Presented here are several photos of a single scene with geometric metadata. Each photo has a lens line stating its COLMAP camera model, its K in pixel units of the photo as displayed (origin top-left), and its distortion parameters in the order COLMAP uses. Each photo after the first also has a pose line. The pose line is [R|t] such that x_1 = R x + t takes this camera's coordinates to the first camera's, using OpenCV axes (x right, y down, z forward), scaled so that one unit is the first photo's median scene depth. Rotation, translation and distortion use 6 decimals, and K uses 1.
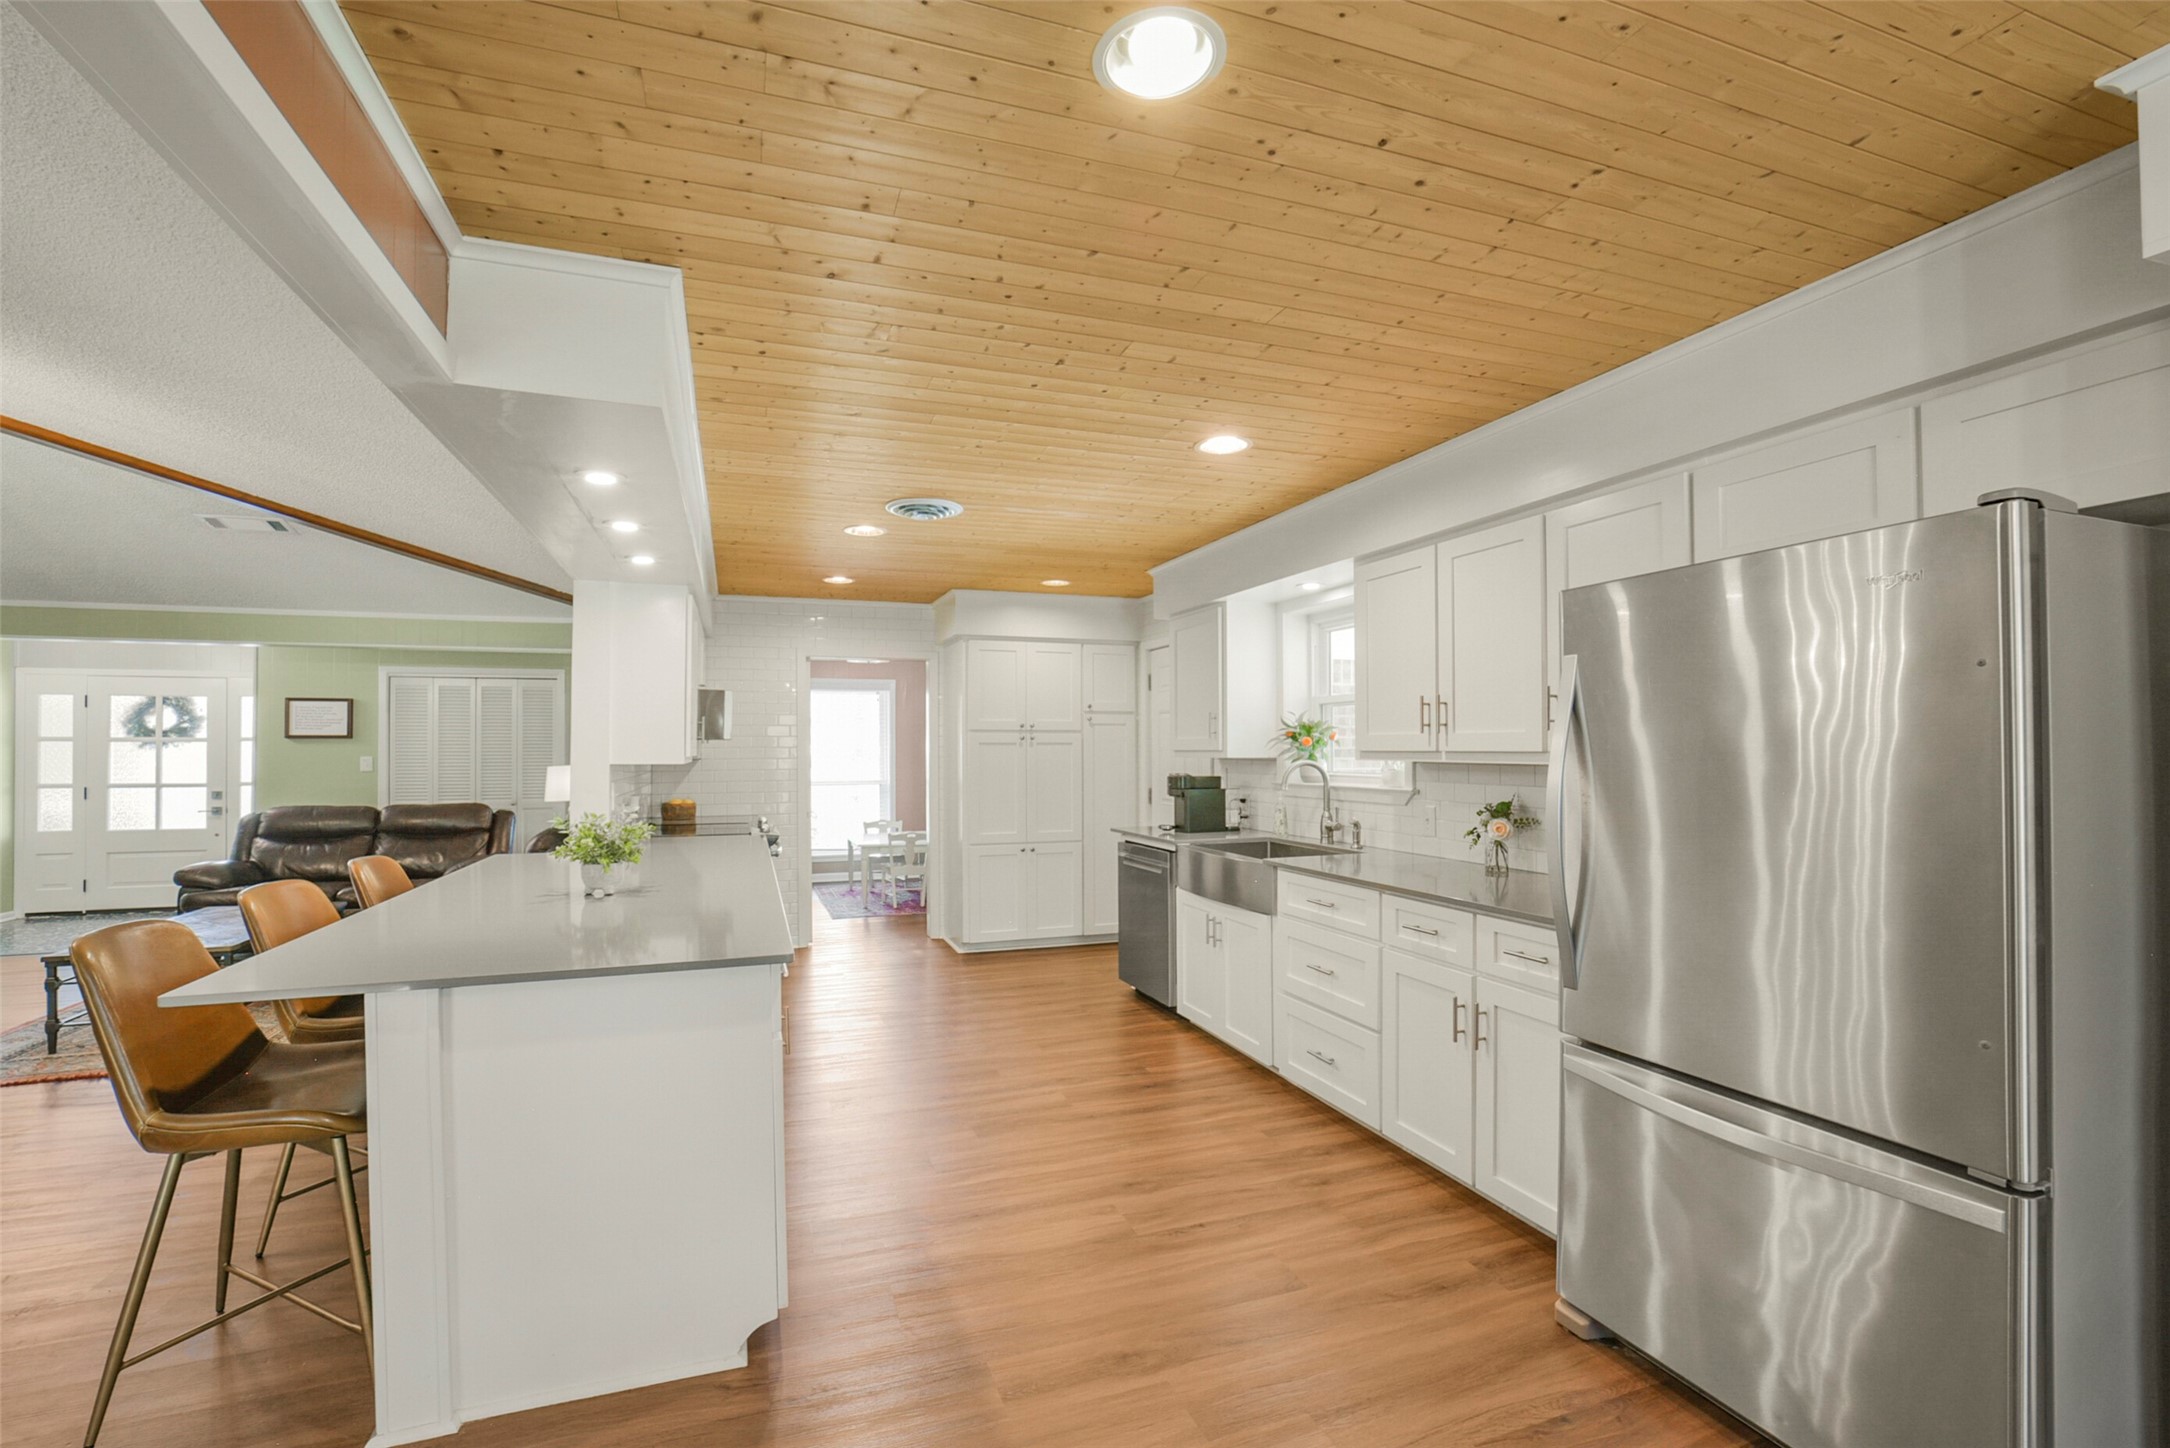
lens RADIAL K [[872.5, 0, 1097.6], [0, 872.5, 740.4], [0, 0, 1]] dist [-0.014890, -0.000229]
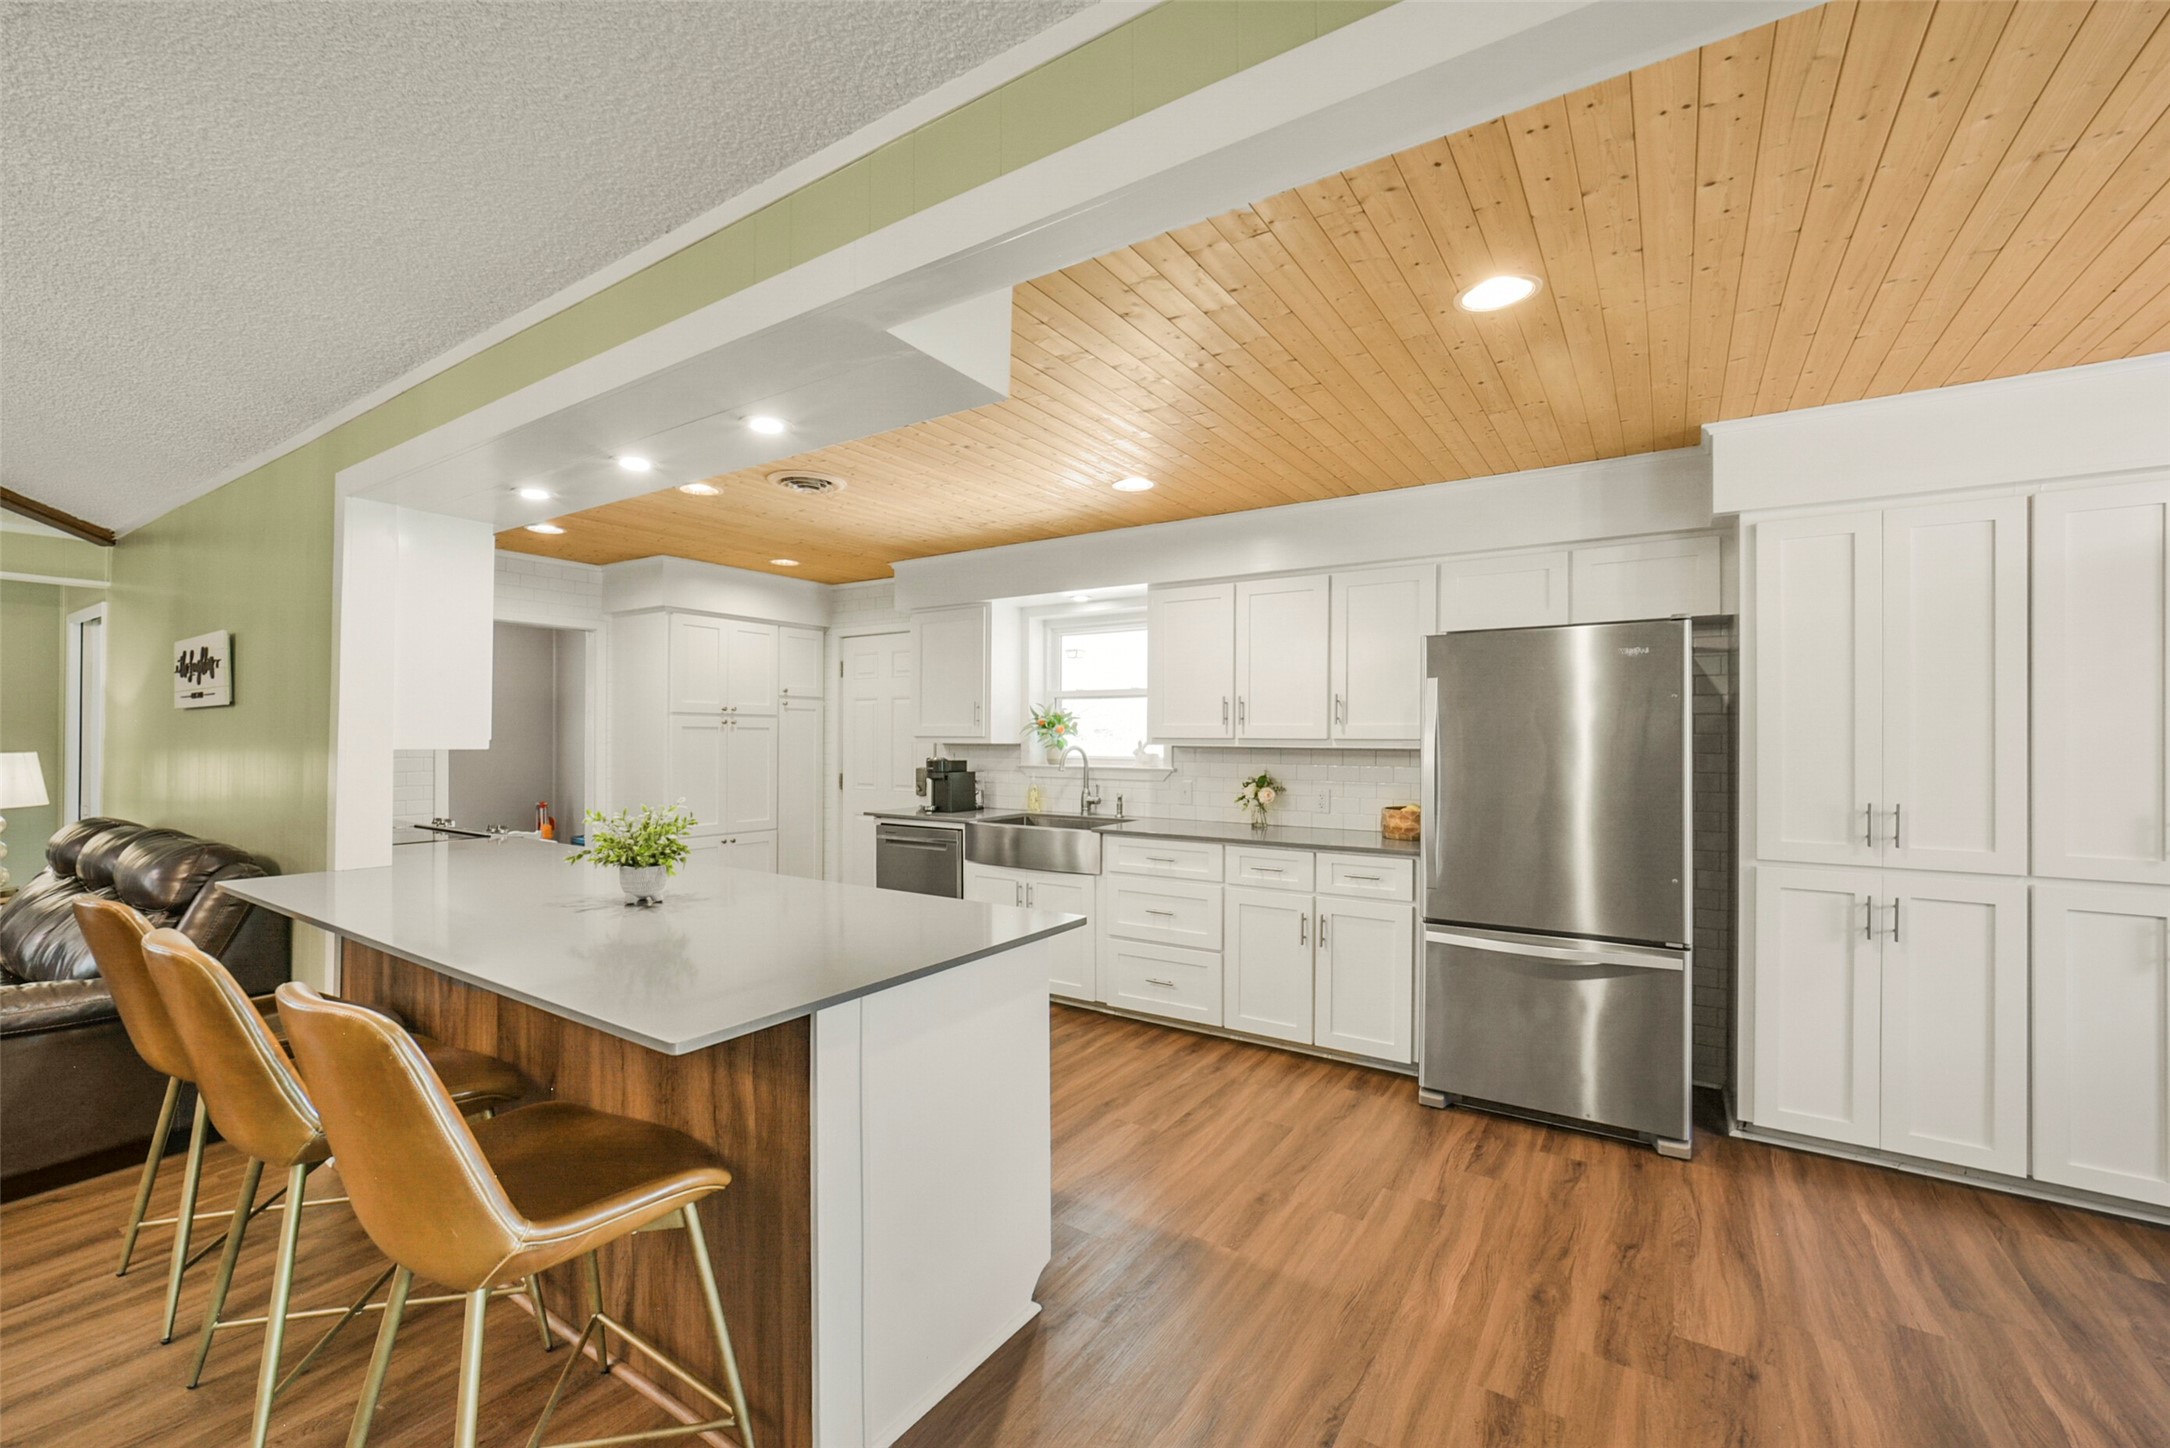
lens RADIAL K [[872.5, 0, 1043.7], [0, 872.5, 729.6], [0, 0, 1]] dist [-0.014890, -0.000229]
pose [[0.824623, 0.010073, 0.565593, -0.491131], [-0.011920, 0.999929, -0.000430, 0.002440], [-0.565557, -0.006387, 0.824684, 0.052019]]
